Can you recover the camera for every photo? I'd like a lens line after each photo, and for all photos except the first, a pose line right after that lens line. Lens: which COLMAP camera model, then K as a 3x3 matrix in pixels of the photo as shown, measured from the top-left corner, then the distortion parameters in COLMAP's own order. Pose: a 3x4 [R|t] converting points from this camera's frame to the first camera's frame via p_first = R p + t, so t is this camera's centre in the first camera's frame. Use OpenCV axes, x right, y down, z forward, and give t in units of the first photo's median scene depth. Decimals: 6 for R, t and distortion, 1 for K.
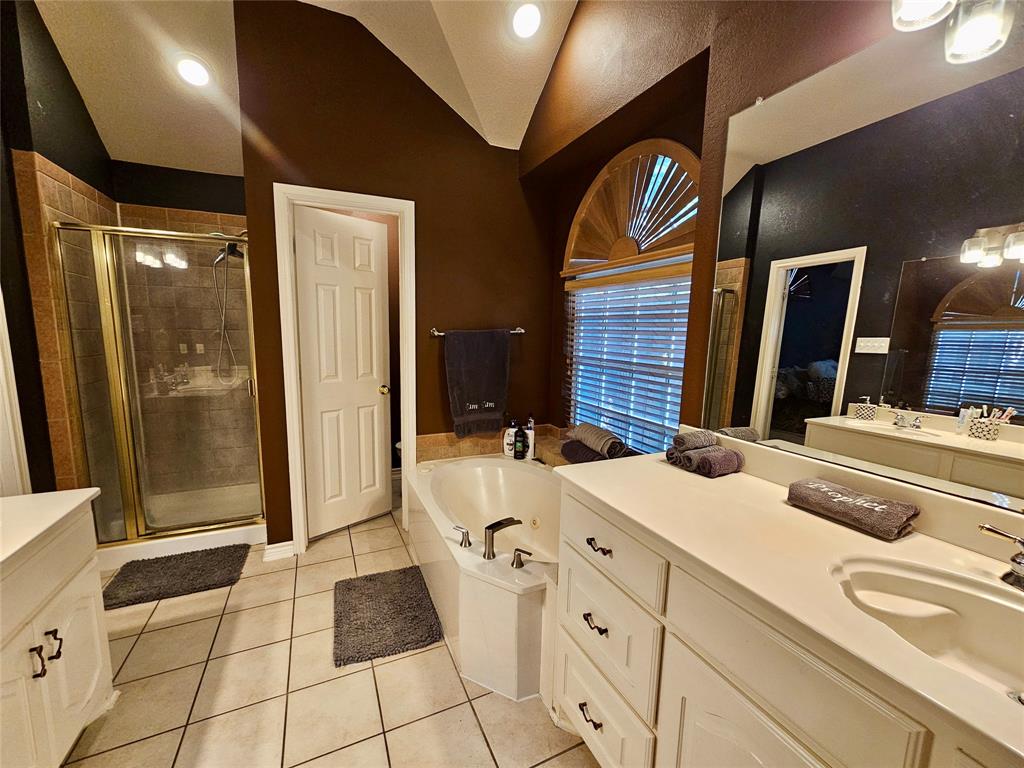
lens RADIAL K [[419.2, 0, 511.1], [0, 419.2, 389.9], [0, 0, 1]] dist [-0.001255, 0.000626]
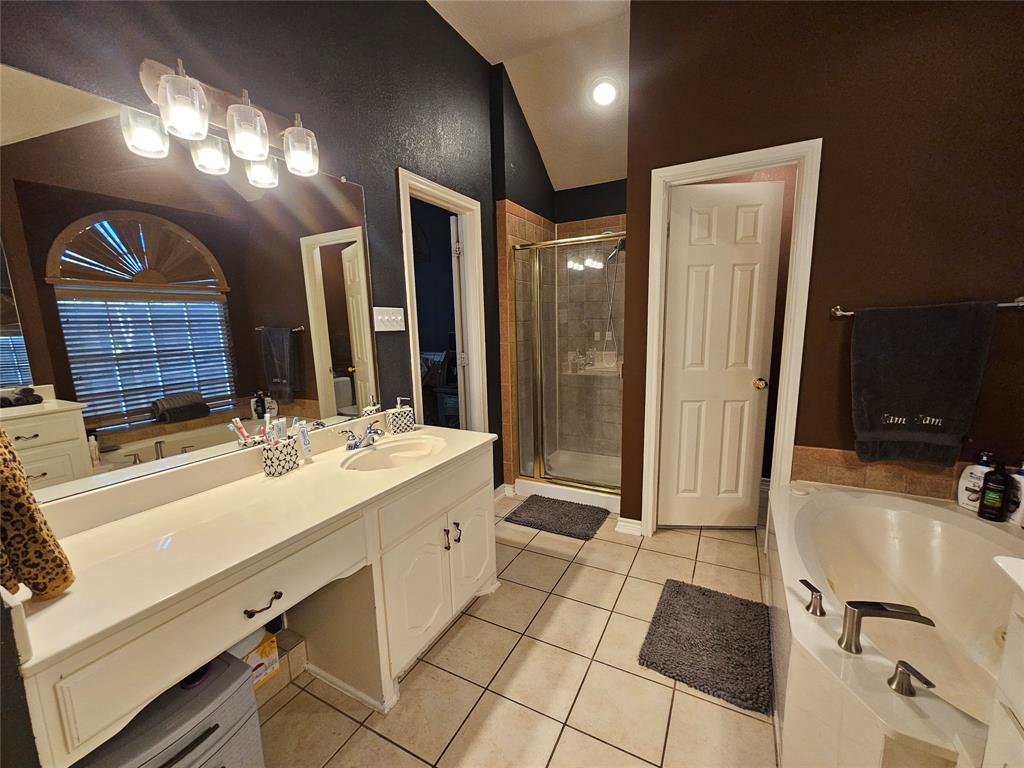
lens RADIAL K [[419.2, 0, 511.1], [0, 419.2, 389.9], [0, 0, 1]] dist [-0.001255, 0.000626]
pose [[0.603058, 0.098198, -0.791630, 0.071042], [-0.078453, 0.994884, 0.063646, -0.002485], [0.793830, 0.023723, 0.607677, 0.110748]]
